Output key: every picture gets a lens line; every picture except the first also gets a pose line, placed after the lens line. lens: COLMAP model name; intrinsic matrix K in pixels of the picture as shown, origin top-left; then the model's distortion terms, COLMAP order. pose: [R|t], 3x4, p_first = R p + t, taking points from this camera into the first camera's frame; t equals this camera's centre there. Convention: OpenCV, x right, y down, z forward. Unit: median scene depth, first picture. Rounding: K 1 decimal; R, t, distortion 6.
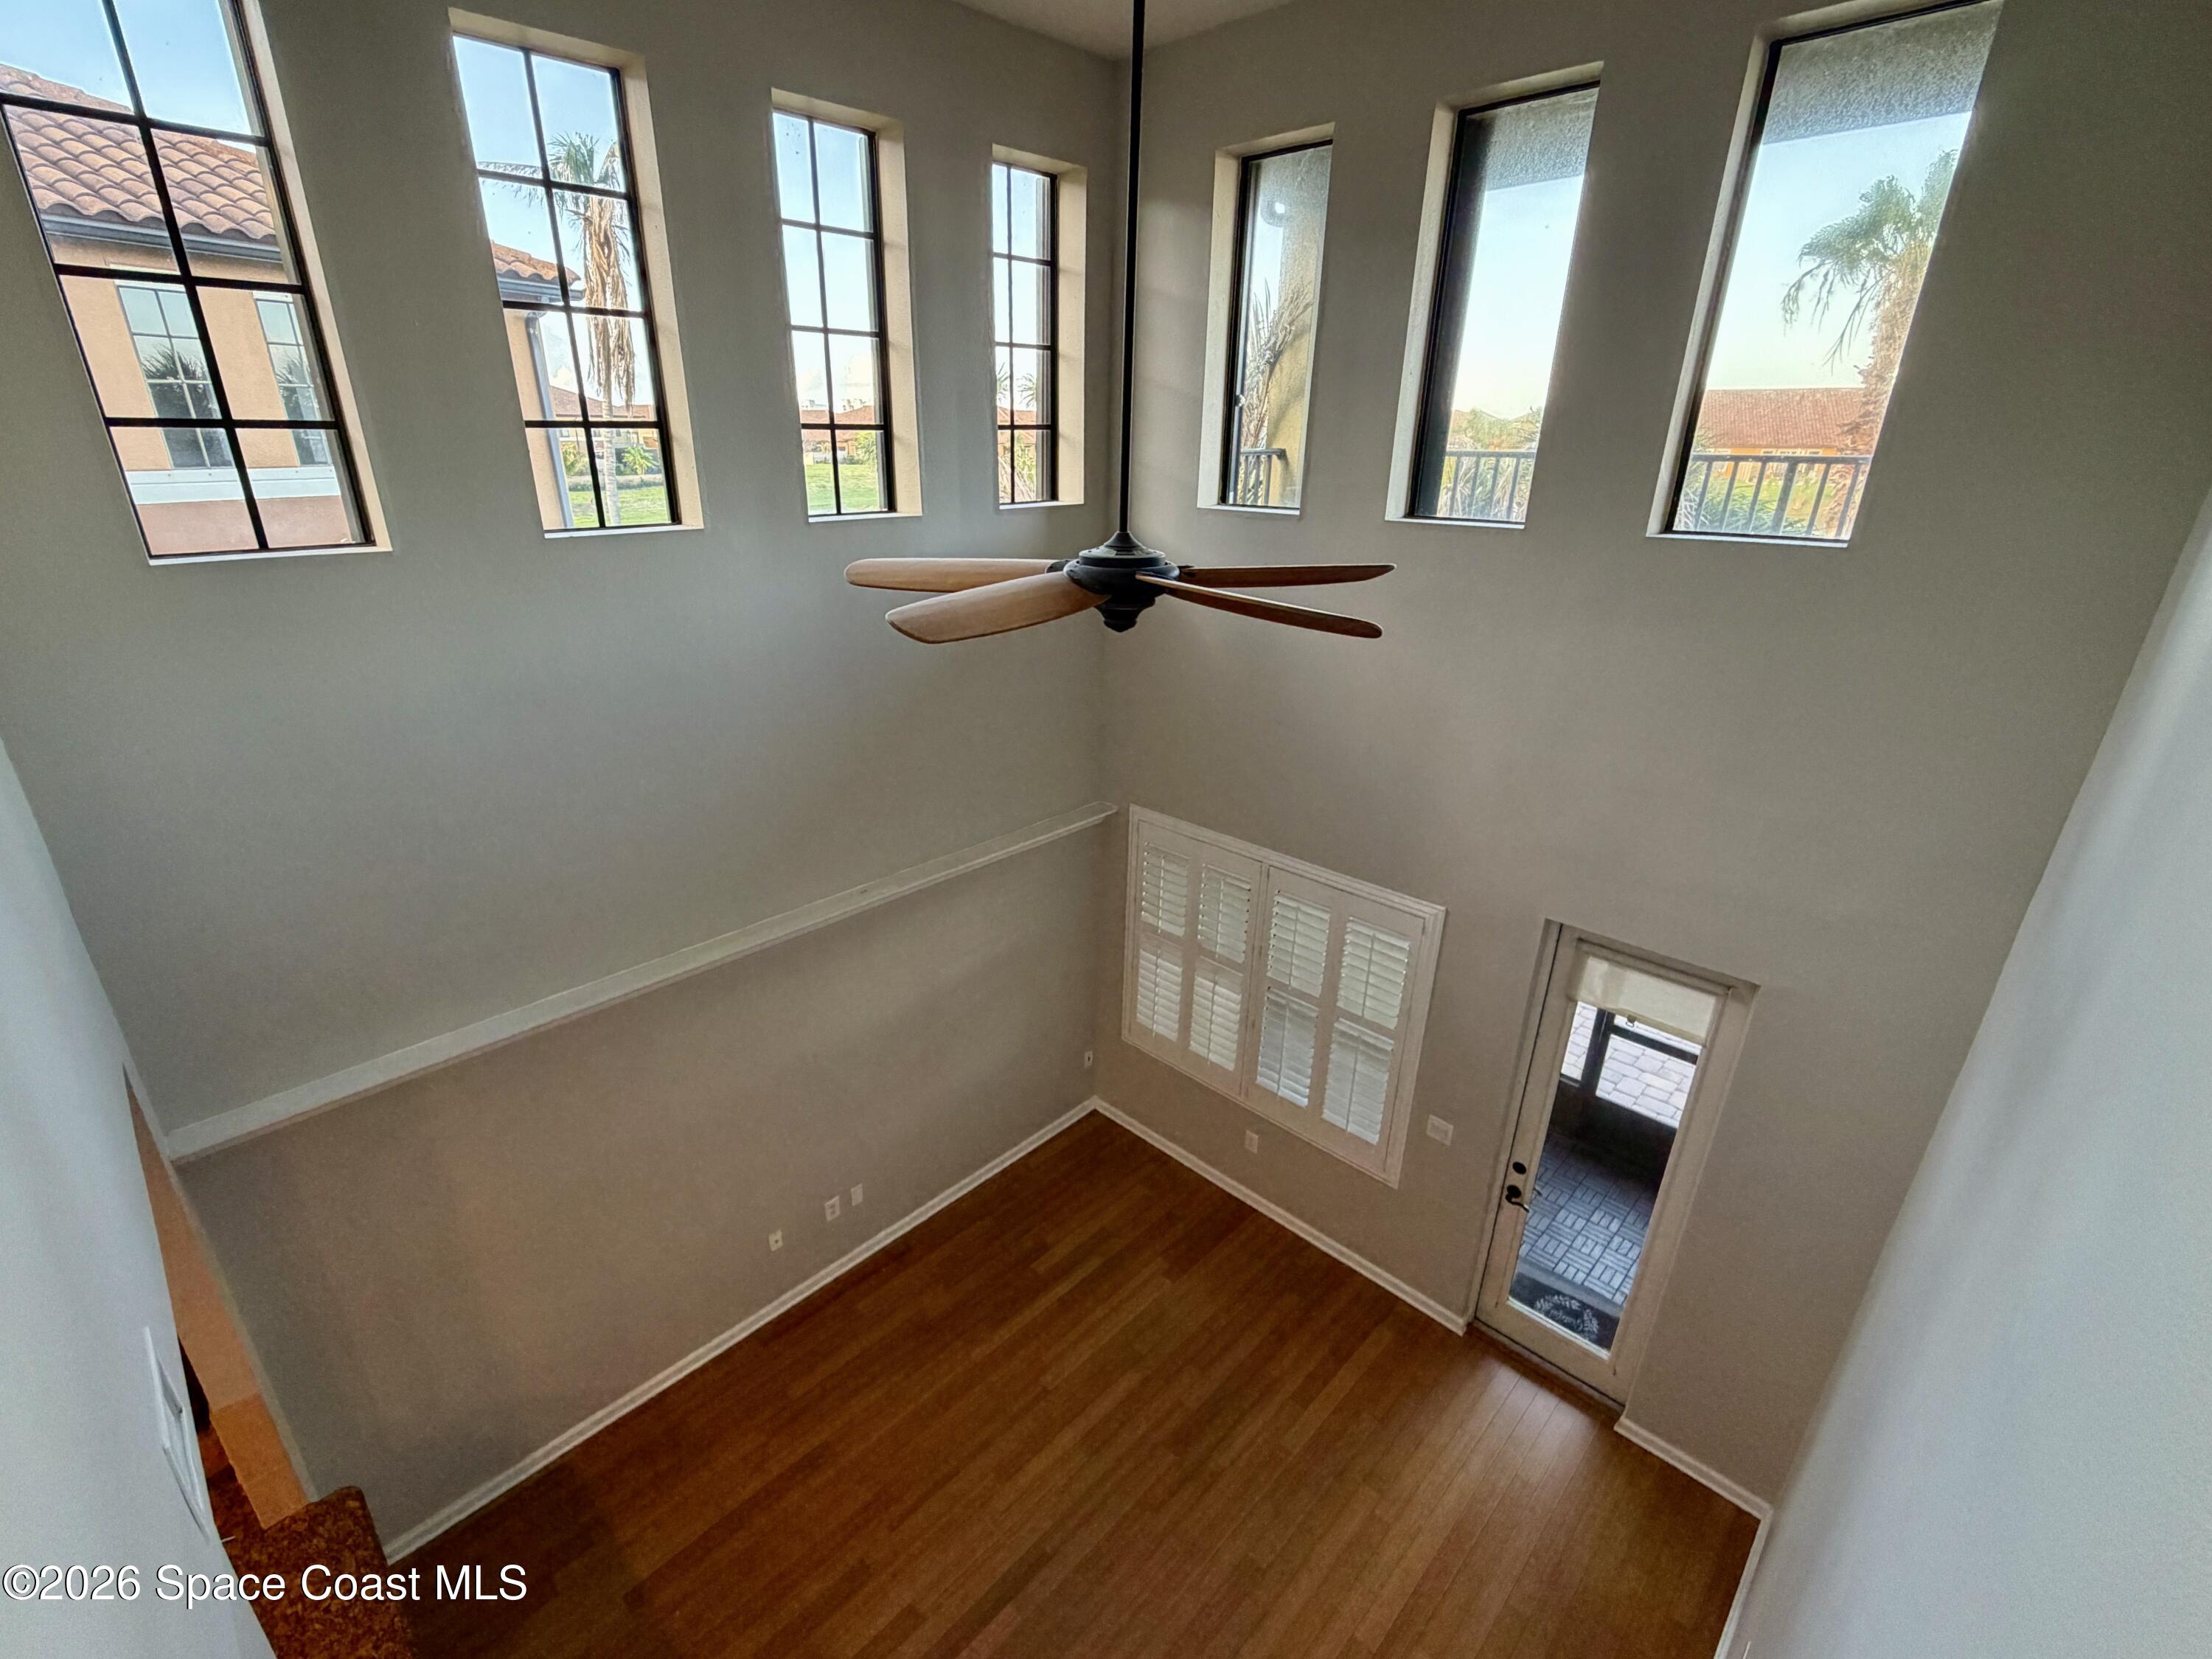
lens RADIAL K [[1007.8, 0, 1051.6], [0, 1007.8, 838.3], [0, 0, 1]] dist [0.013675, 0.000249]
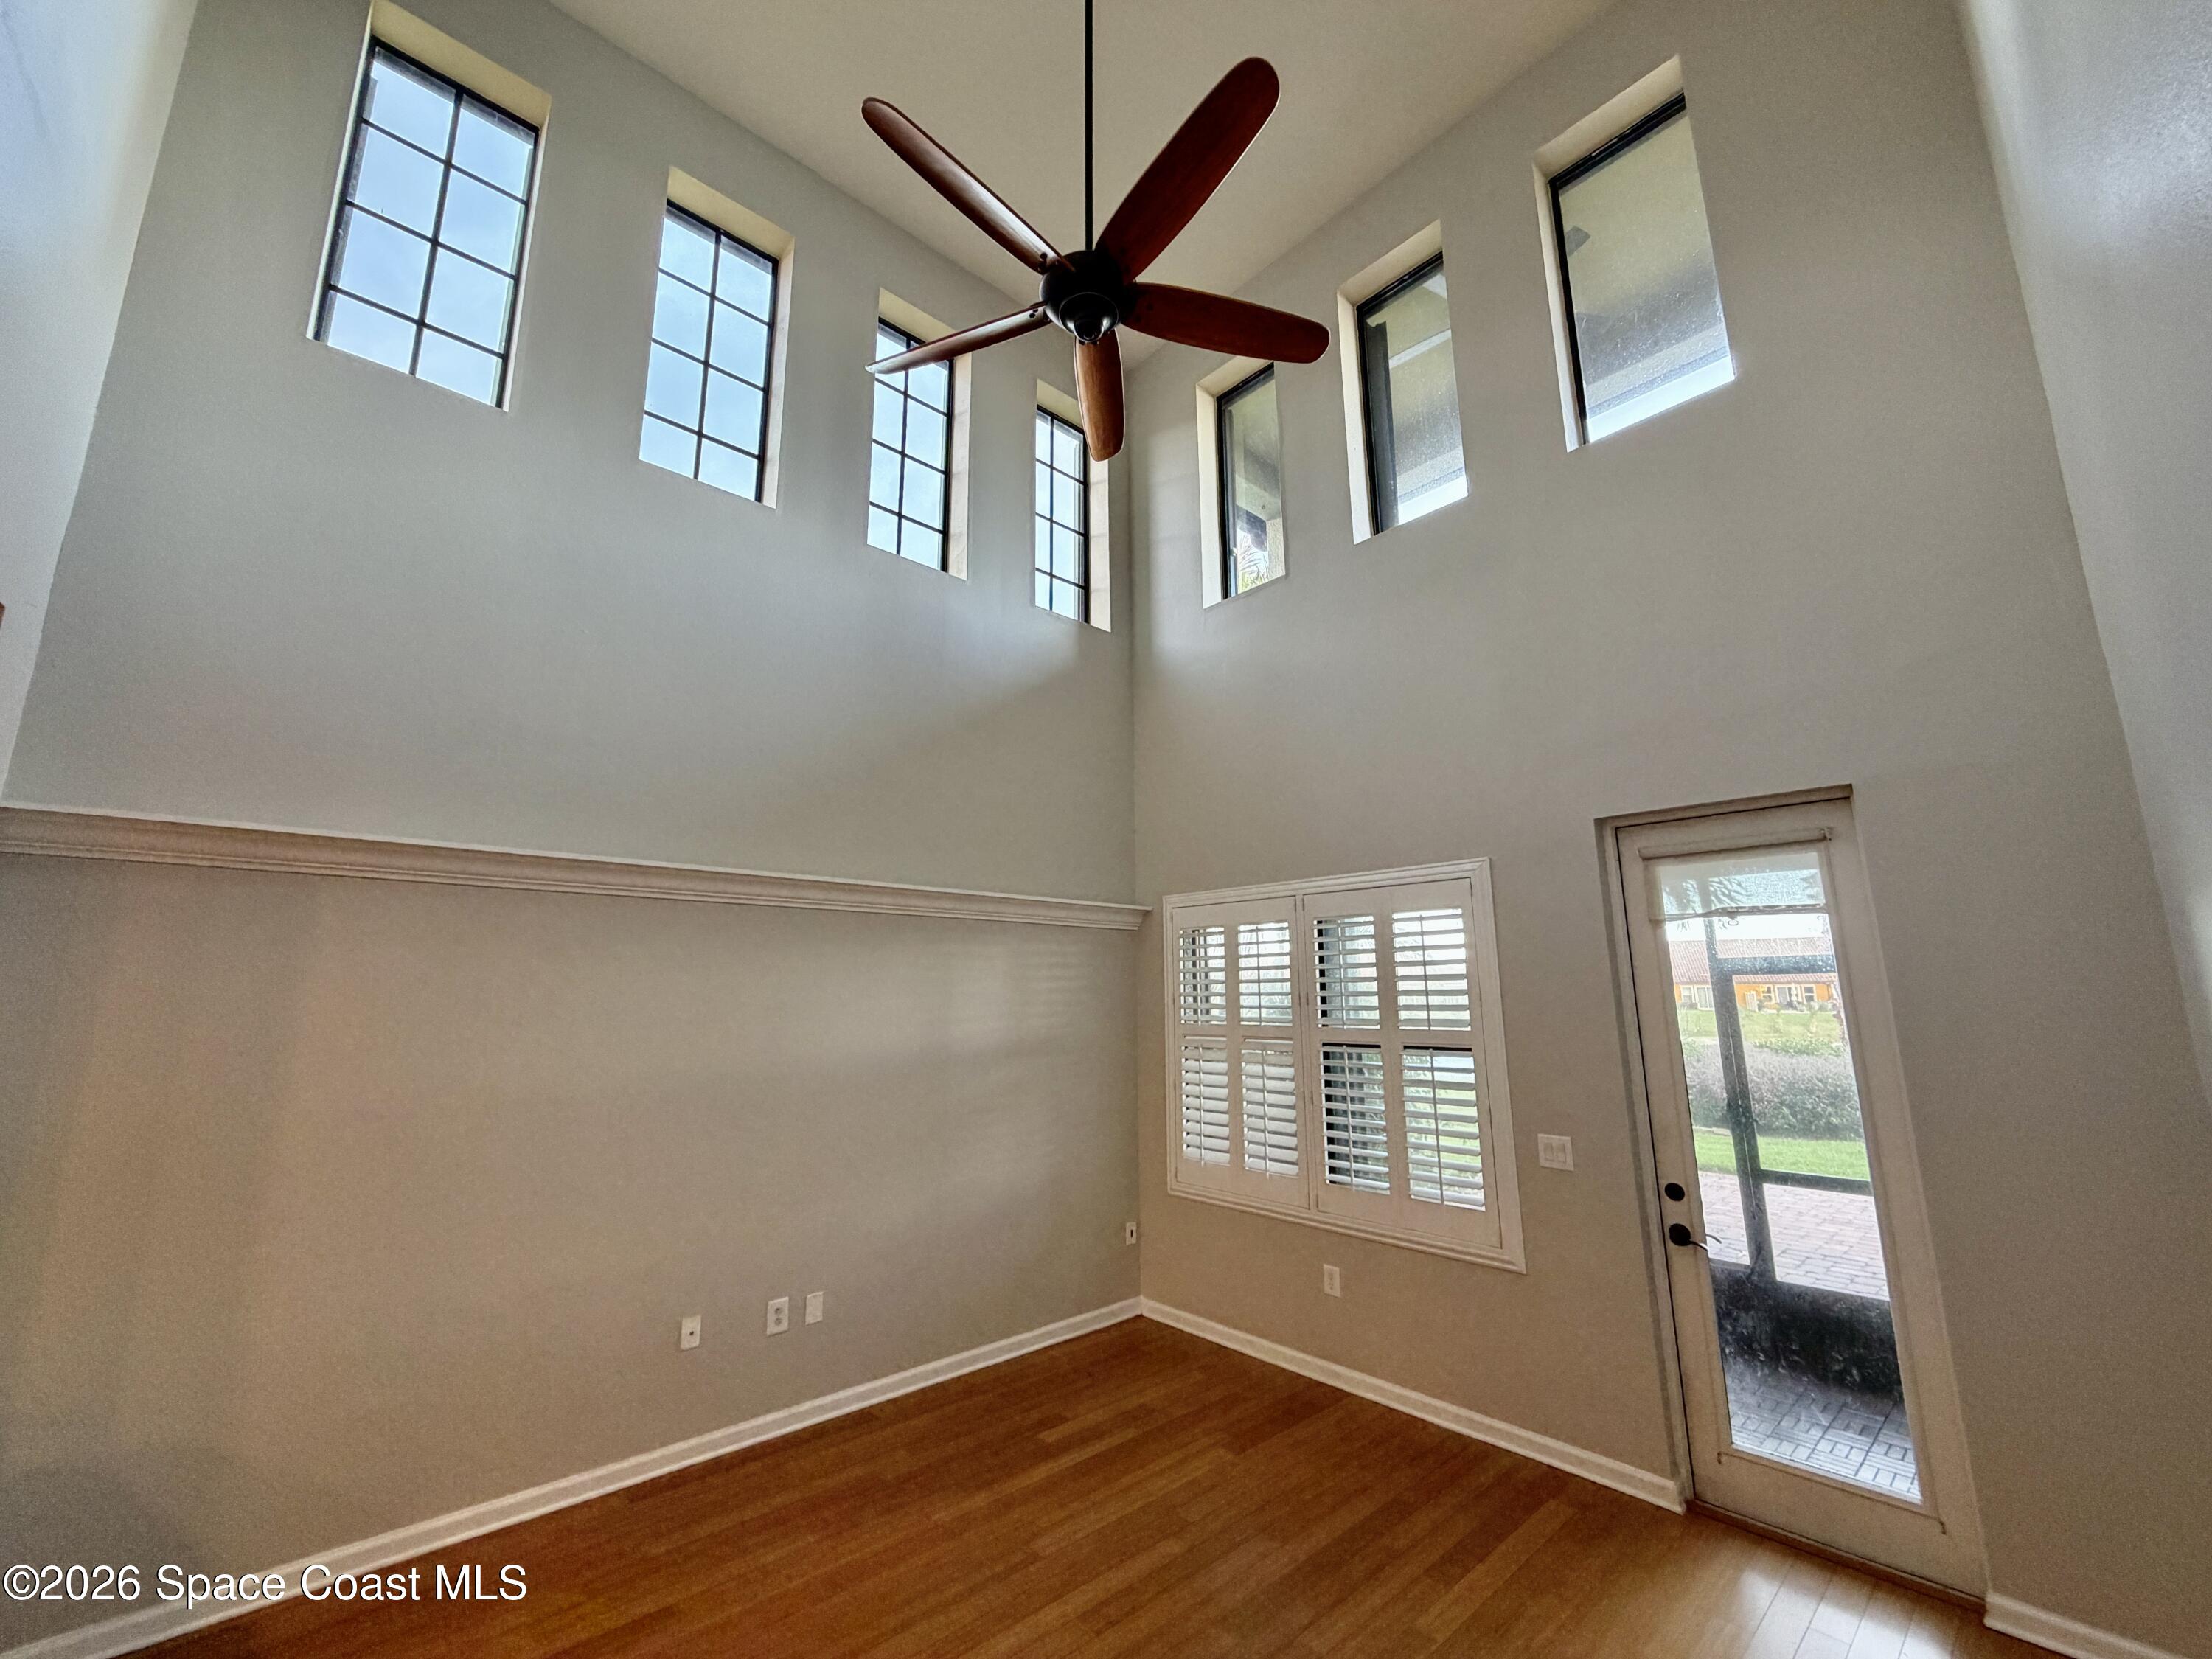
lens RADIAL K [[884.0, 0, 1098.3], [0, 884.0, 823.4], [0, 0, 1]] dist [-0.000947, 0.000022]
pose [[0.998872, -0.014746, -0.045147, 0.061511], [-0.012649, 0.833648, -0.552151, 0.435344], [0.045778, 0.552099, 0.832521, 0.259890]]
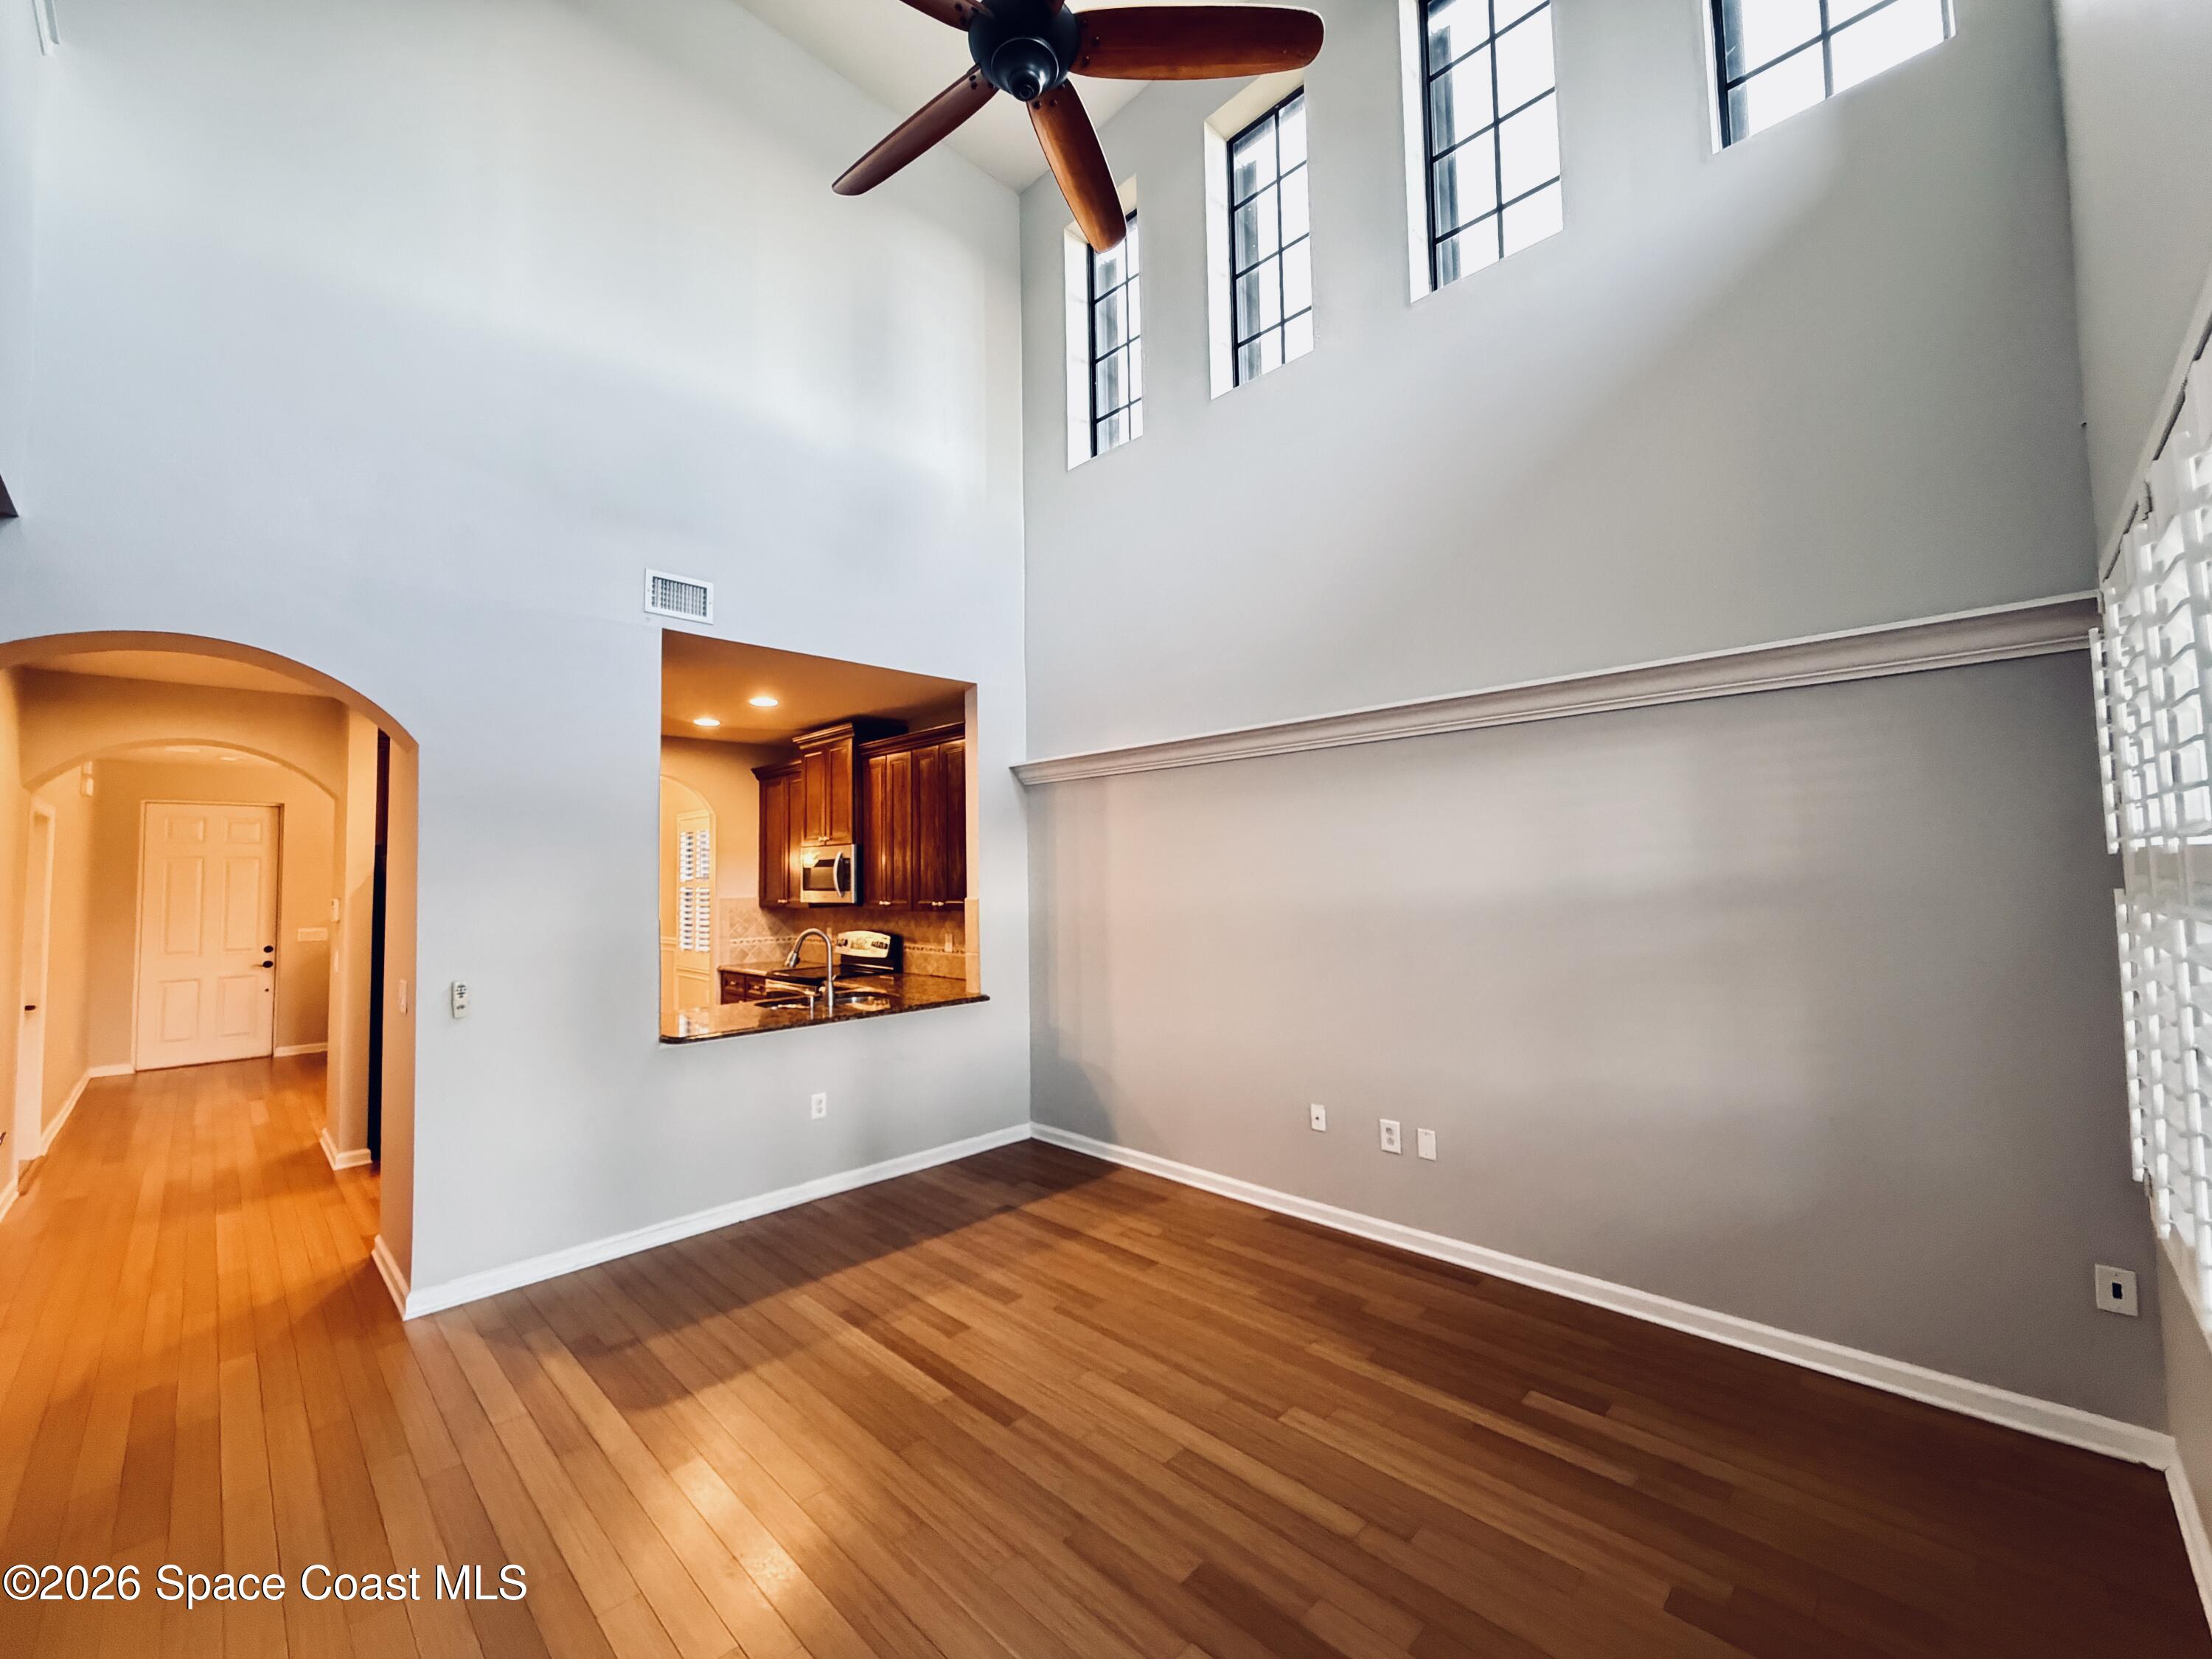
lens RADIAL K [[884.0, 0, 1098.3], [0, 884.0, 823.4], [0, 0, 1]] dist [-0.000947, 0.000022]
pose [[0.015399, -0.060193, -0.998068, 0.491784], [-0.362776, 0.929833, -0.061675, 0.274878], [0.931749, 0.363025, -0.007518, 0.727556]]
